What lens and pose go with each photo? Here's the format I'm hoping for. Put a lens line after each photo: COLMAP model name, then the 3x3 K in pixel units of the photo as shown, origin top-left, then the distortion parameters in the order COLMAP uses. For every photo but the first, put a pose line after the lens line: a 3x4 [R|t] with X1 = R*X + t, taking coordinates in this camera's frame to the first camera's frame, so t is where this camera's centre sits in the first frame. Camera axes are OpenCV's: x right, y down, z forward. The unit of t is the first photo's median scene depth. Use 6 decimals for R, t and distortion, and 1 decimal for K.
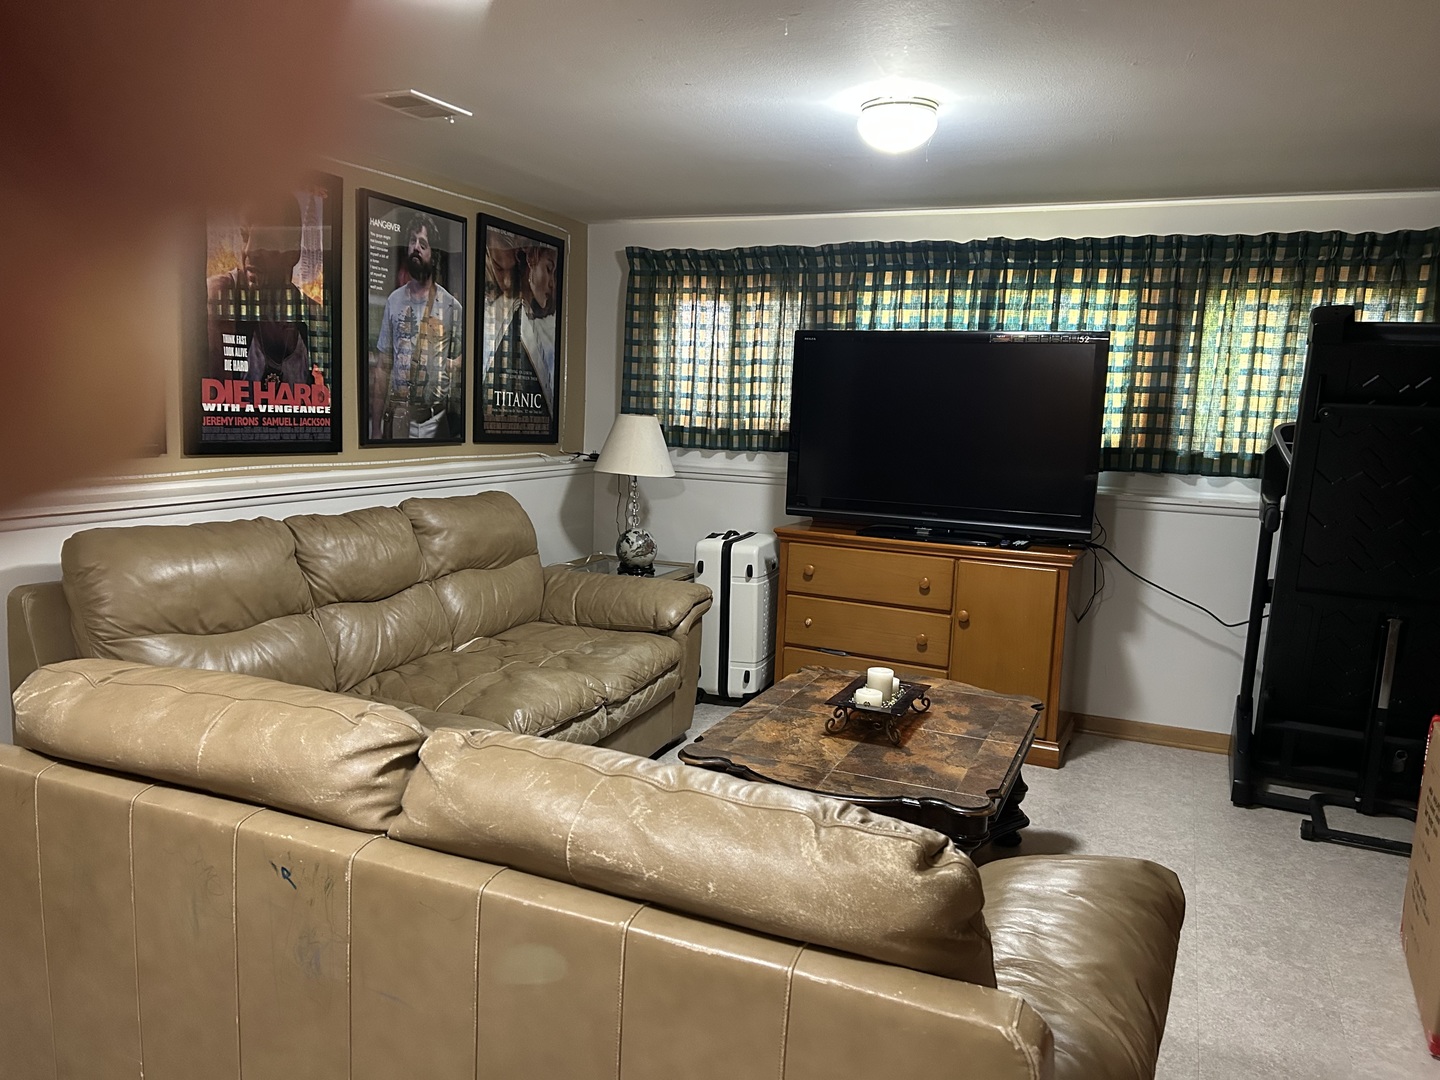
lens RADIAL K [[1086.4, 0, 710.8], [0, 1086.4, 540.2], [0, 0, 1]] dist [0.052121, -0.003056]
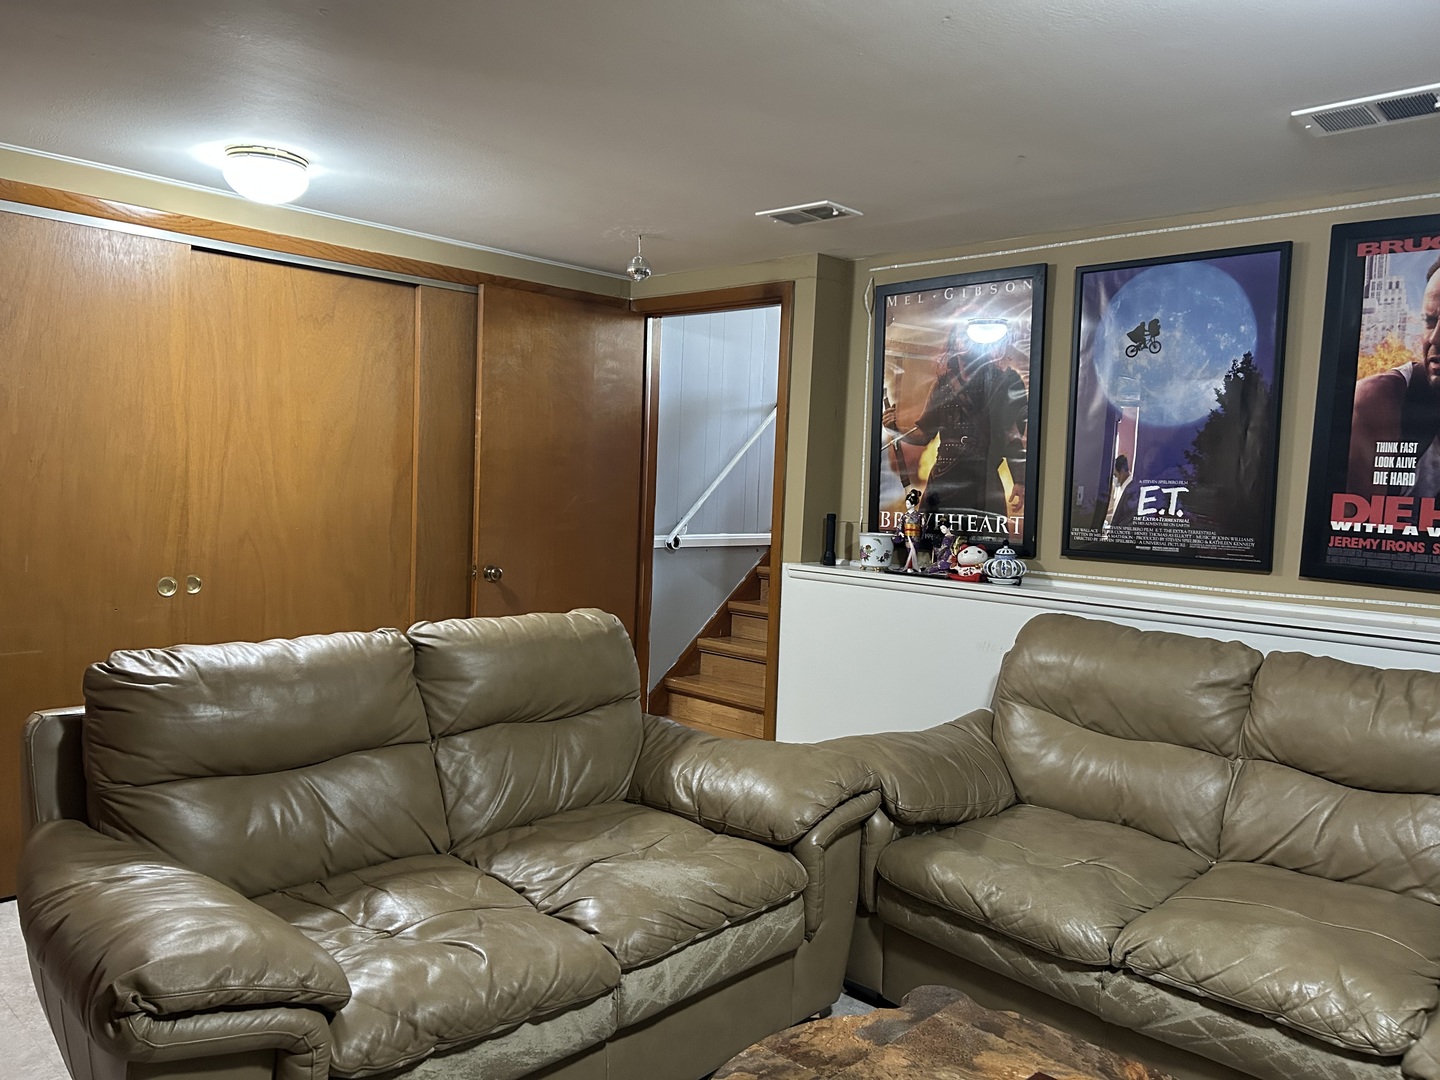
lens RADIAL K [[1086.4, 0, 711.4], [0, 1086.4, 538.1], [0, 0, 1]] dist [0.052121, -0.003056]
pose [[-0.341678, 0.014378, -0.939707, 0.530198], [-0.169705, 0.982503, 0.076737, -0.092014], [0.924368, 0.185693, -0.333259, 0.813519]]
